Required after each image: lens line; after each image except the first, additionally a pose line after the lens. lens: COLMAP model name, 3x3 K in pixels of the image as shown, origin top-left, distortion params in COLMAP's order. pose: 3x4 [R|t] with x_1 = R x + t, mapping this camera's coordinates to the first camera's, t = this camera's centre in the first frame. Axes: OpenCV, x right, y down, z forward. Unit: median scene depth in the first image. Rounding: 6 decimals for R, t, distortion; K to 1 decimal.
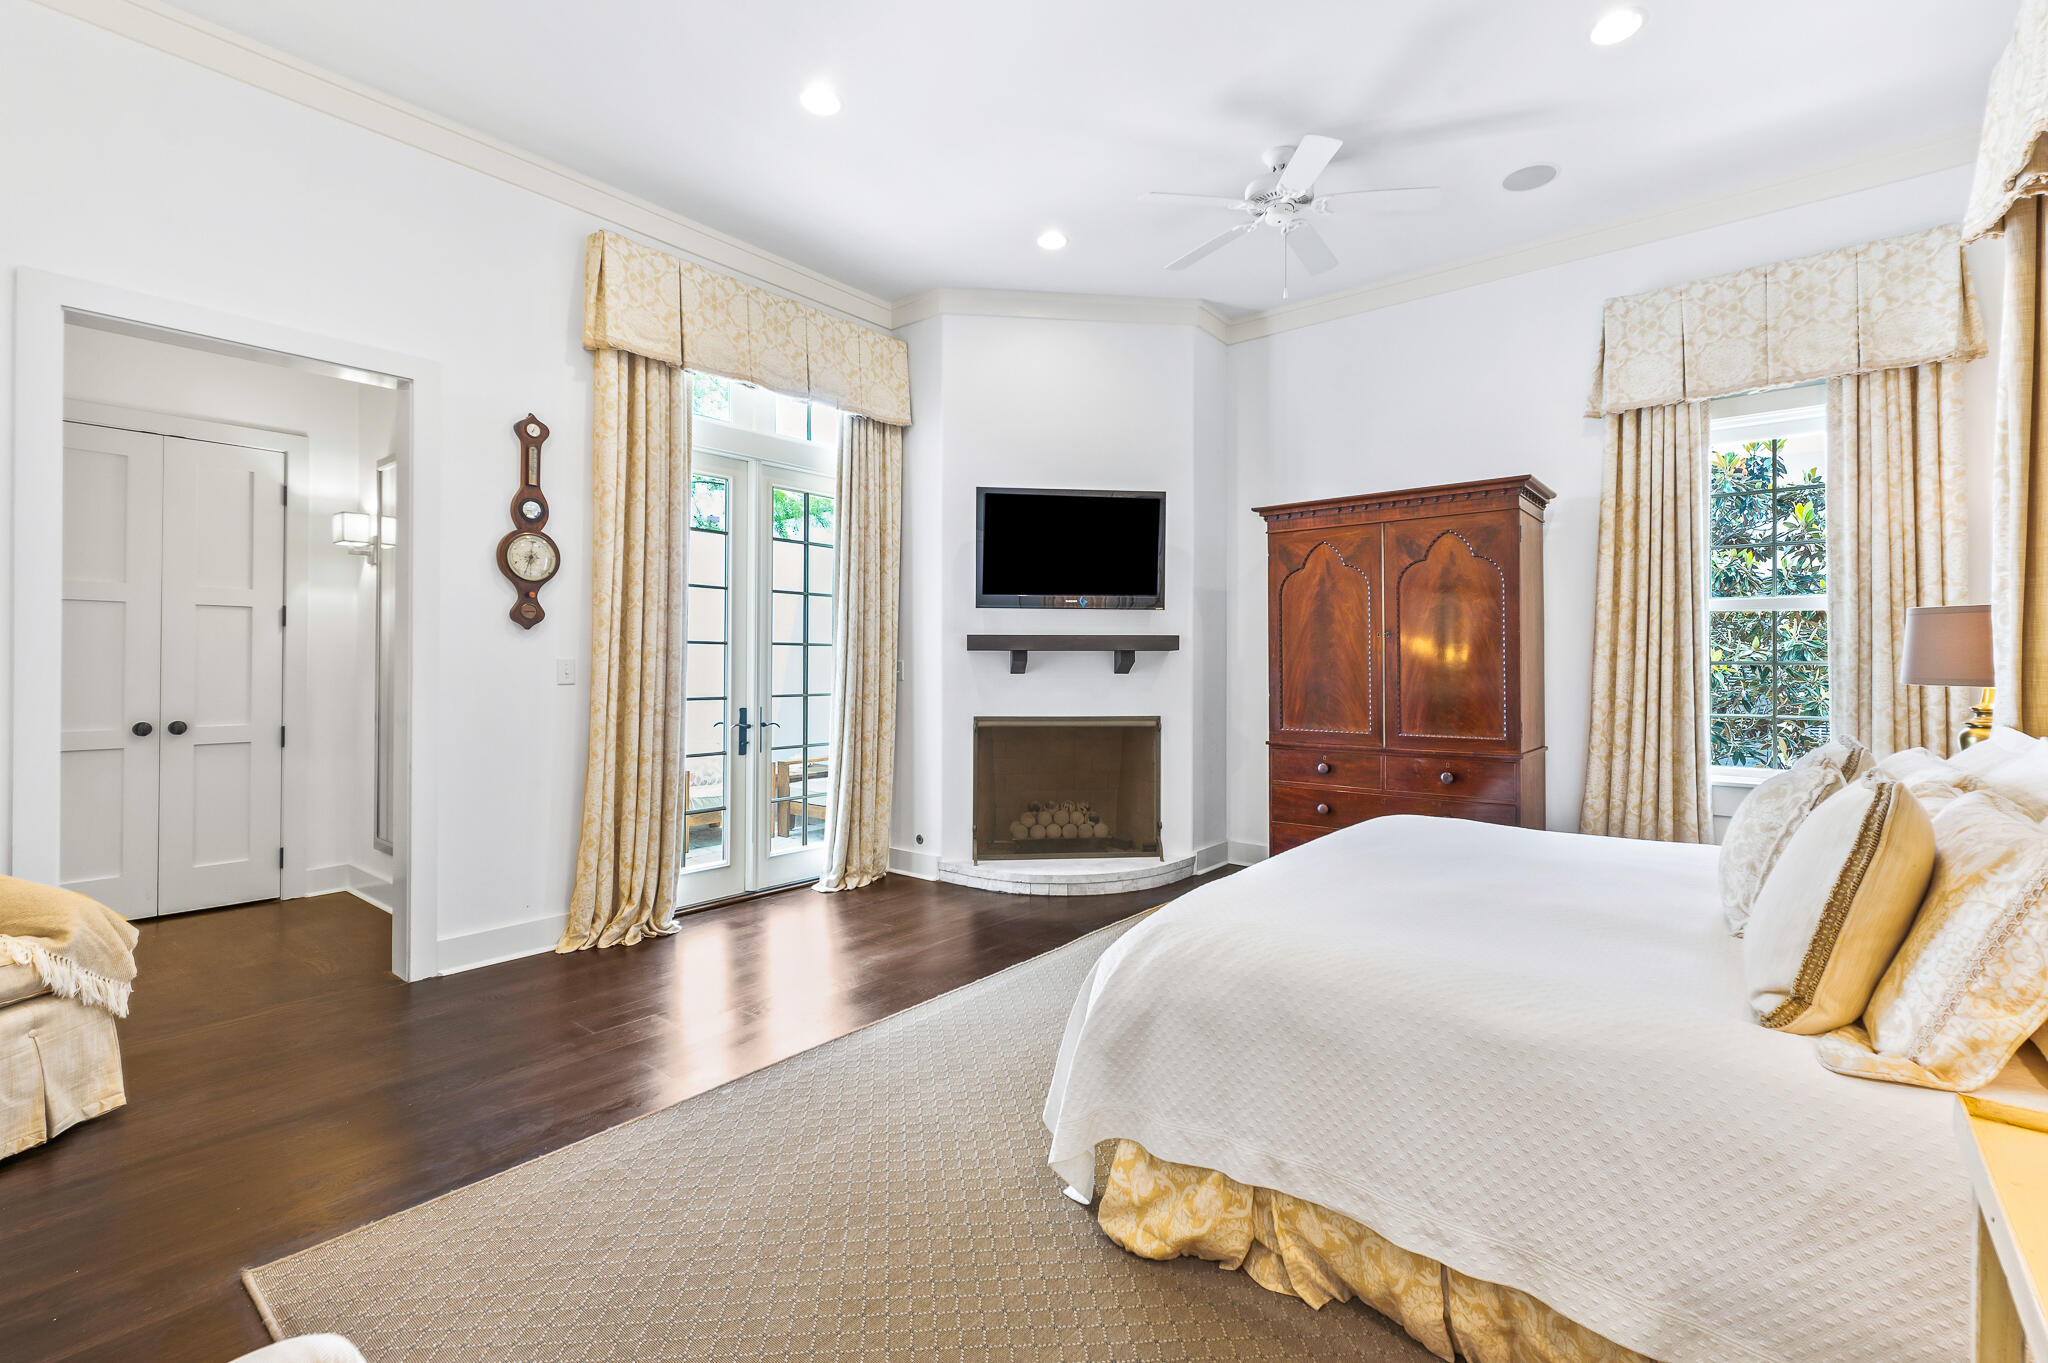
lens RADIAL K [[952.5, 0, 1030.0], [0, 952.5, 665.8], [0, 0, 1]] dist [0.001094, 0.000070]
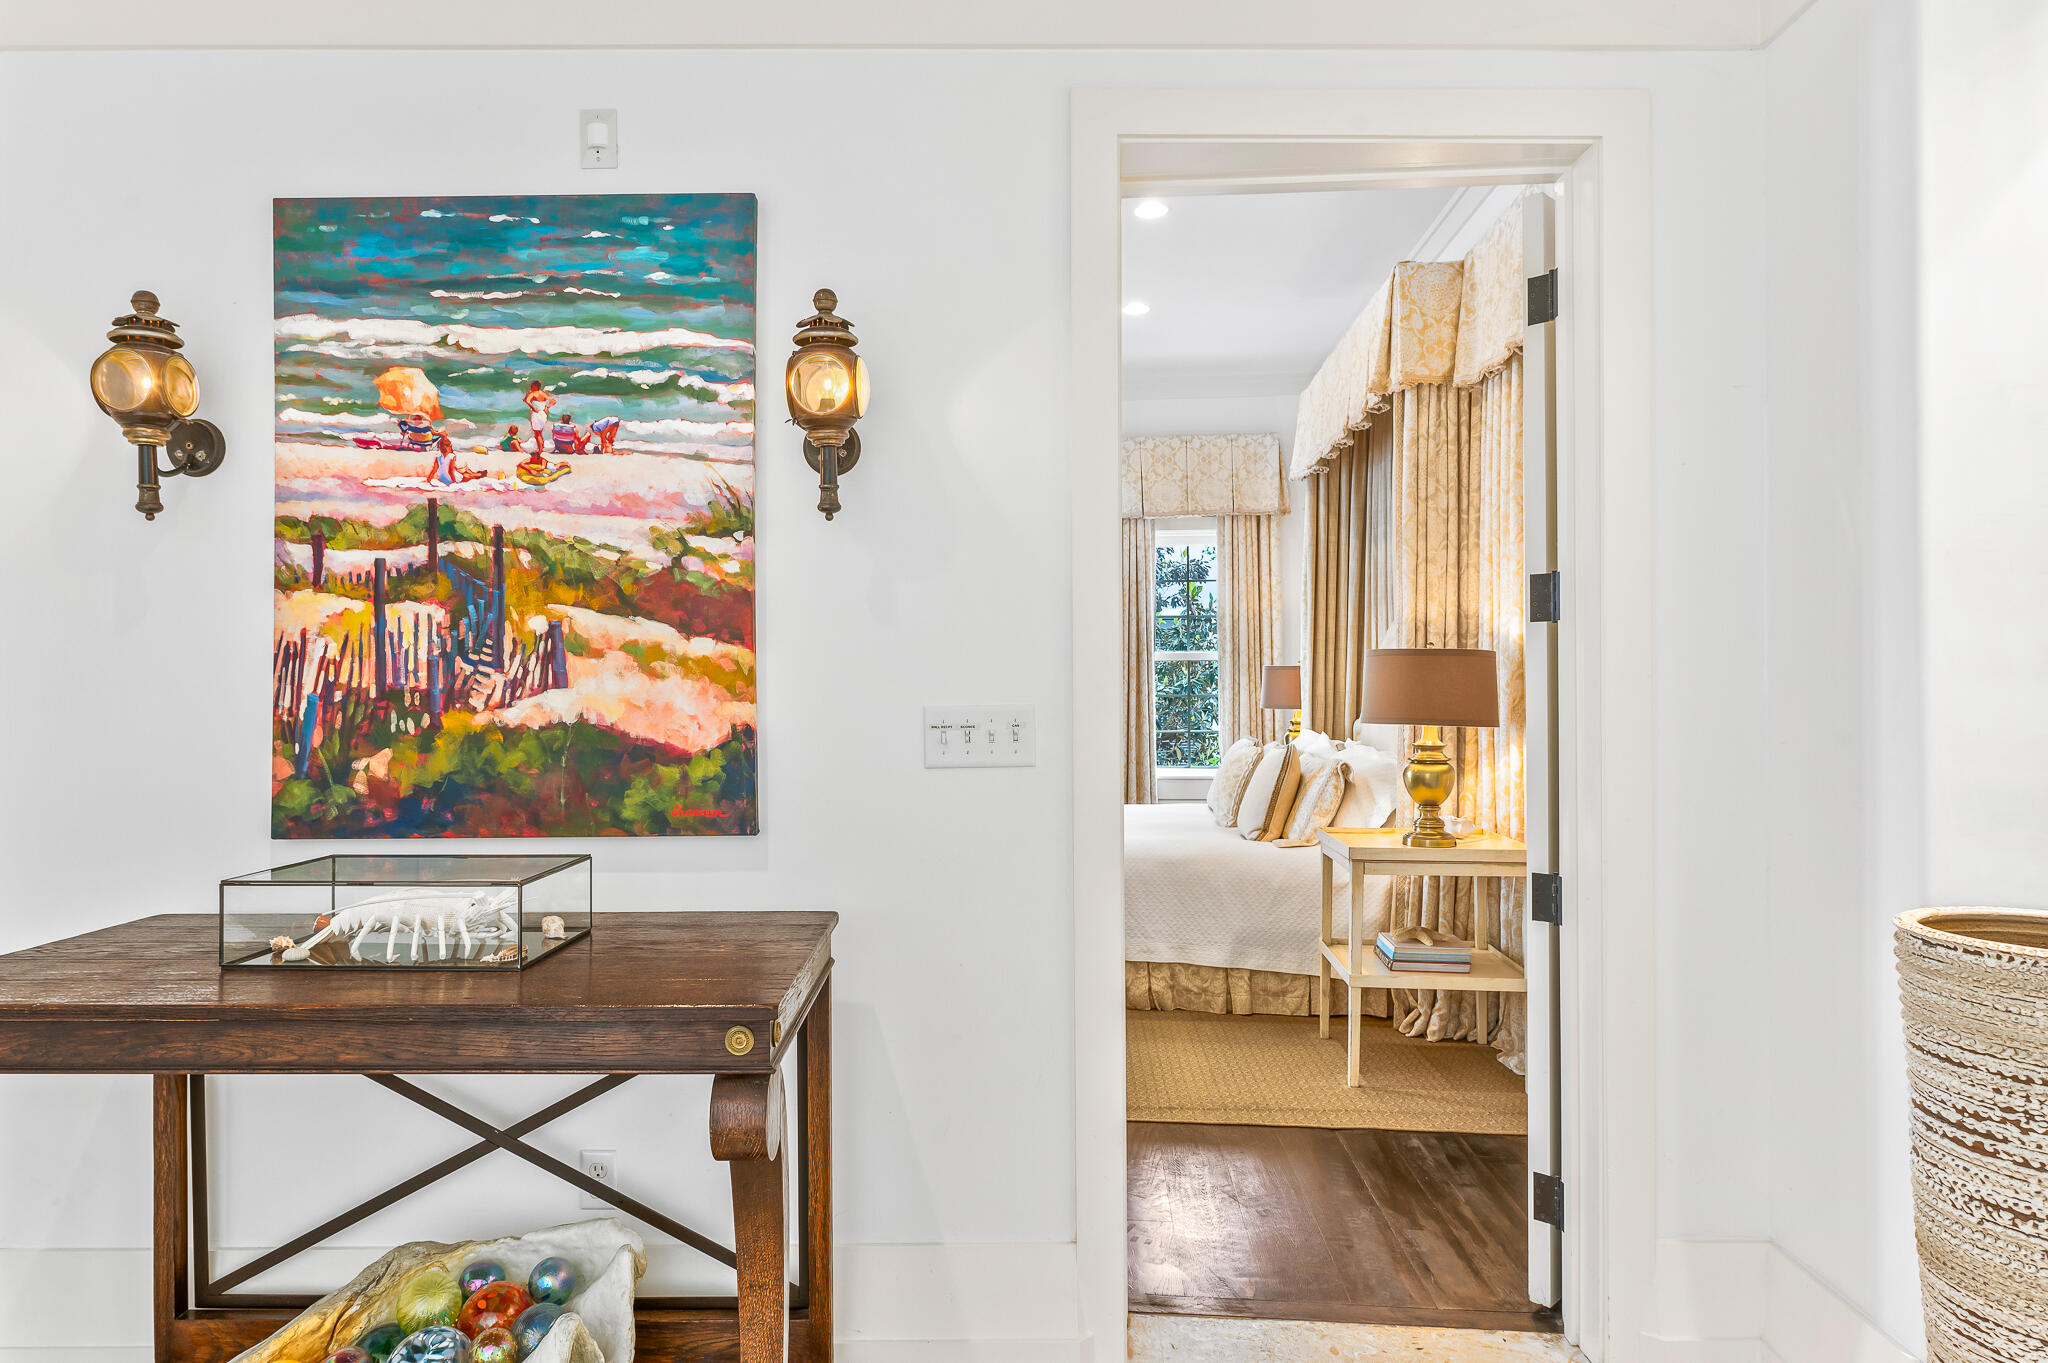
lens RADIAL K [[1245.0, 0, 1026.1], [0, 1245.0, 691.6], [0, 0, 1]] dist [0.003963, -0.000152]
pose [[0.822393, -0.003067, 0.568912, -0.617455], [0.004150, 0.999991, -0.000608, -0.010309], [-0.568905, 0.002861, 0.822398, -0.529451]]
